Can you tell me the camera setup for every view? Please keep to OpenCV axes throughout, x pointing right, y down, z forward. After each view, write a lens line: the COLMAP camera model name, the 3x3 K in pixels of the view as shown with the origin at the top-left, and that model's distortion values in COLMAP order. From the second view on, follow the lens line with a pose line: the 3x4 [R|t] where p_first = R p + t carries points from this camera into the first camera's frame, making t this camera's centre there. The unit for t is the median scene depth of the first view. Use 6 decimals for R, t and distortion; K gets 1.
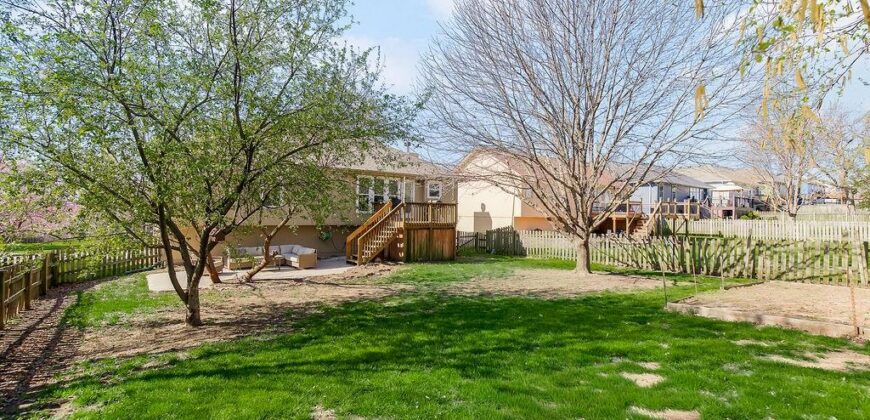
lens RADIAL K [[400.9, 0, 443.3], [0, 400.9, 212.9], [0, 0, 1]] dist [-0.002362, 0.000231]
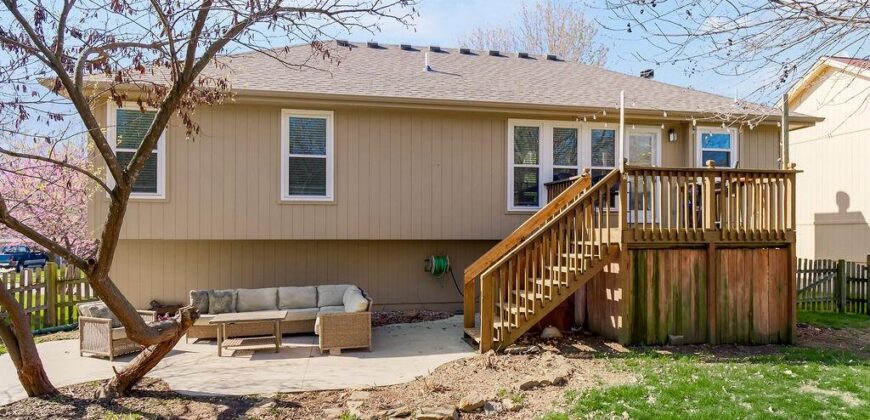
lens RADIAL K [[540.6, 0, 435.9], [0, 540.6, 228.9], [0, 0, 1]] dist [0.001001, 0.000099]
pose [[0.884630, -0.017521, -0.465964, -0.024681], [0.013882, 0.999840, -0.011241, 0.027167], [0.466086, 0.003475, 0.884733, 0.515934]]
